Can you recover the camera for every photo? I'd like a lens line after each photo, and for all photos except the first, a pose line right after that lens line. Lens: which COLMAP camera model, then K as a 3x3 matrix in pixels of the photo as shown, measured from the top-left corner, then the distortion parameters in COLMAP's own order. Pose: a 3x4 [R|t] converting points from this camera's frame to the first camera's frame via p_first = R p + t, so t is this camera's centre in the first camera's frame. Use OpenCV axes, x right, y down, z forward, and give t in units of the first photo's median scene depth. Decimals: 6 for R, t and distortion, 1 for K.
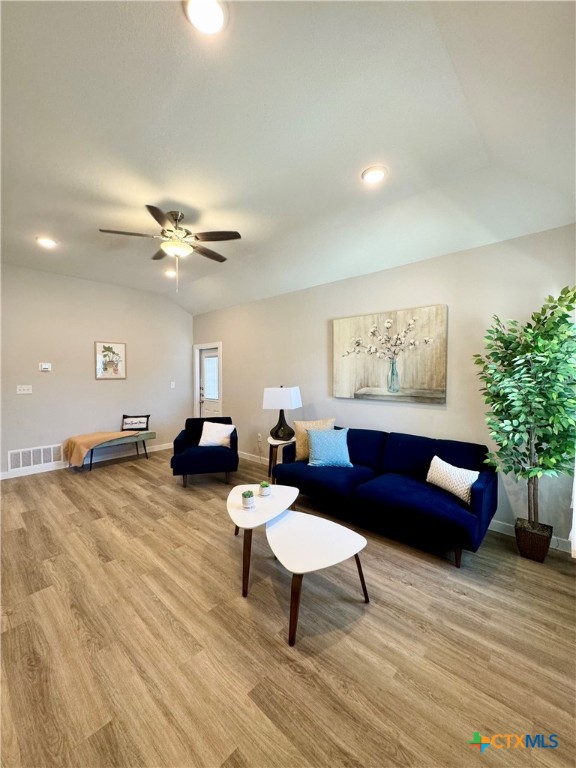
lens RADIAL K [[306.6, 0, 290.3], [0, 306.6, 379.1], [0, 0, 1]] dist [-0.003038, 0.000132]
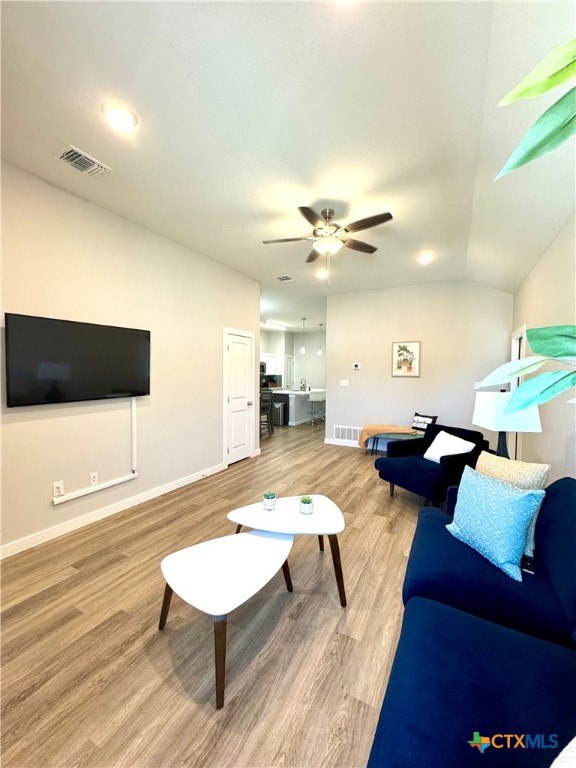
lens RADIAL K [[306.6, 0, 288.2], [0, 306.6, 386.6], [0, 0, 1]] dist [-0.003038, 0.000132]
pose [[0.237980, 0.044280, -0.970260, 0.525499], [-0.029219, 0.998834, 0.038418, 0.007421], [0.970830, 0.019208, 0.238997, 0.573320]]
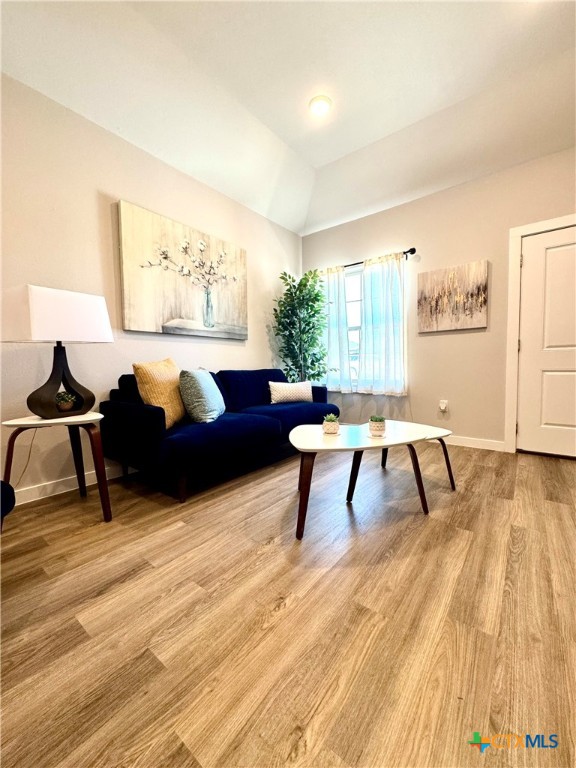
lens RADIAL K [[307.7, 0, 288.5], [0, 307.7, 381.4], [0, 0, 1]] dist [-0.004747, -0.000182]
pose [[-0.077186, -0.046200, 0.995946, -0.589530], [0.034310, 0.998211, 0.048964, 0.169247], [-0.996426, 0.037950, -0.075462, 0.875684]]
